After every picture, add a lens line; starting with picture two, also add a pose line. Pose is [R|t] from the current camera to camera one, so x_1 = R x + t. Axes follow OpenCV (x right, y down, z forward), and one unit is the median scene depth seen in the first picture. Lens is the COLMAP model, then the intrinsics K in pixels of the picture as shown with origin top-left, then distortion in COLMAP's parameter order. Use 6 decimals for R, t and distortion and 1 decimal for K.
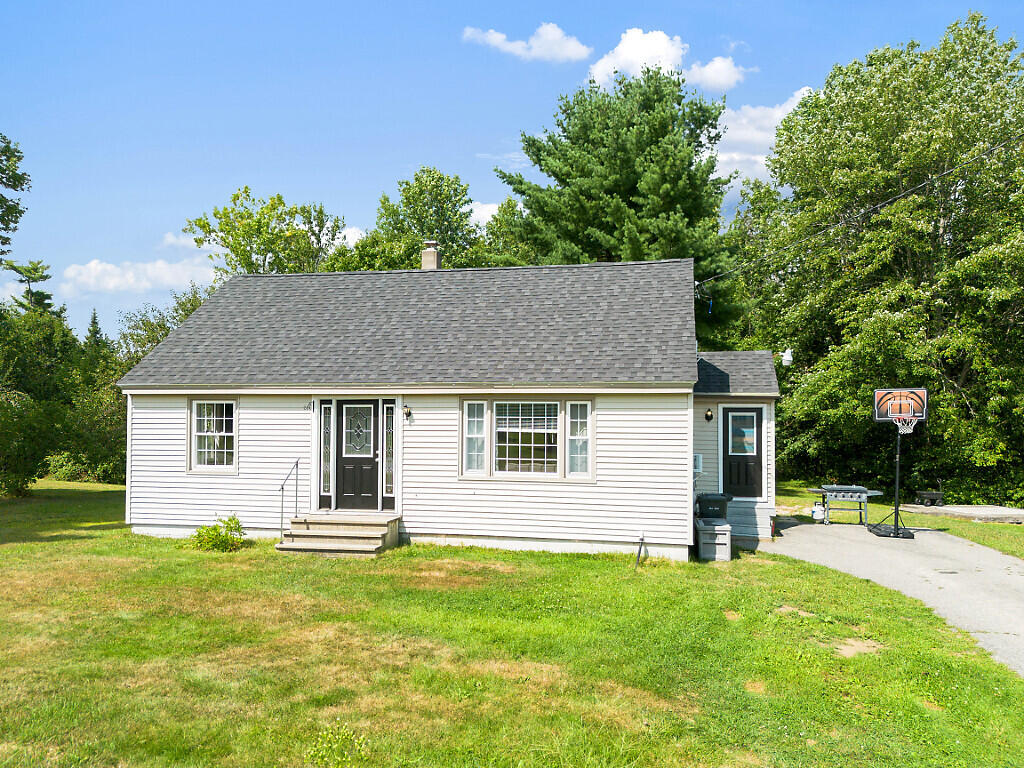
lens RADIAL K [[723.2, 0, 512.0], [0, 723.2, 384.0], [0, 0, 1]] dist [0.072637, -0.075281]
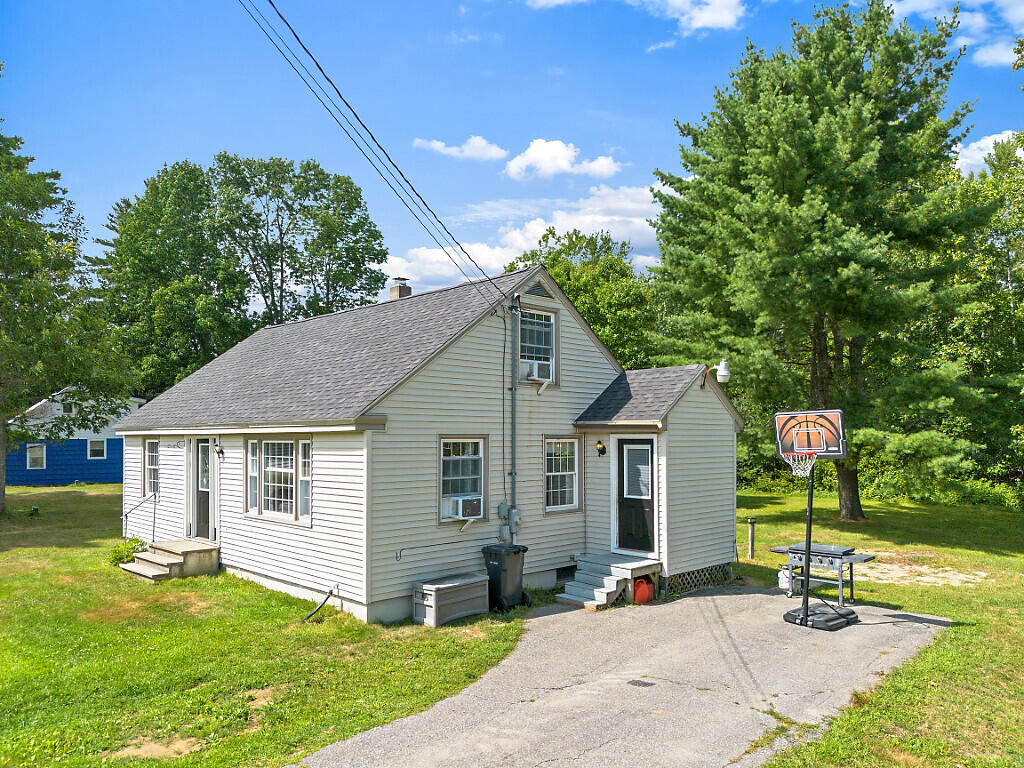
lens RADIAL K [[723.2, 0, 512.0], [0, 723.2, 384.0], [0, 0, 1]] dist [0.072637, -0.075281]
pose [[0.837424, -0.049614, -0.544297, 0.744899], [0.036251, 0.998720, -0.035262, -0.005407], [0.545350, 0.009798, 0.838151, 0.298111]]
